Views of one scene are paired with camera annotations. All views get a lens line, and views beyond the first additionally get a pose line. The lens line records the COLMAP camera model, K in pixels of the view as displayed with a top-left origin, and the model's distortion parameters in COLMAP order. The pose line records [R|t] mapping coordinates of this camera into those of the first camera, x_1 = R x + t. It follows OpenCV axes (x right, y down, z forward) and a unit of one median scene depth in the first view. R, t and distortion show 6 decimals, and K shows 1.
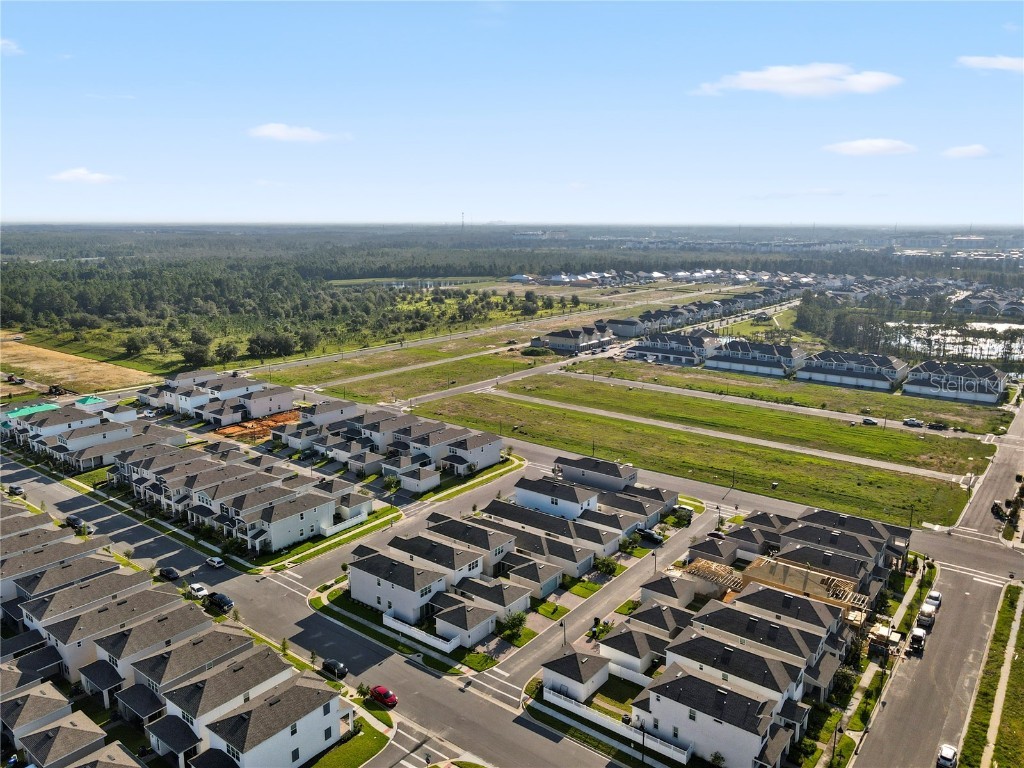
lens RADIAL K [[752.8, 0, 507.7], [0, 752.8, 382.9], [0, 0, 1]] dist [-0.003291, 0.033197]
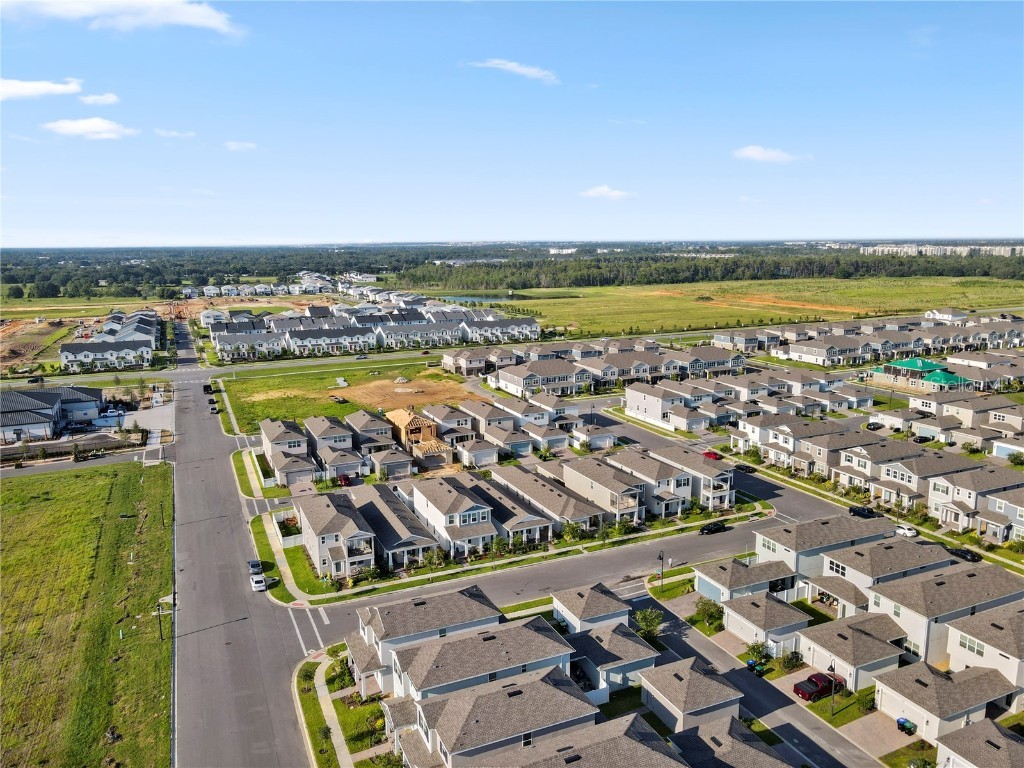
lens RADIAL K [[752.8, 0, 507.7], [0, 752.8, 382.9], [0, 0, 1]] dist [-0.003291, 0.033197]
pose [[-0.883781, -0.075933, 0.461698, -0.294629], [0.111433, 0.924195, 0.365302, -0.207208], [-0.454438, 0.374296, -0.808325, 1.404369]]
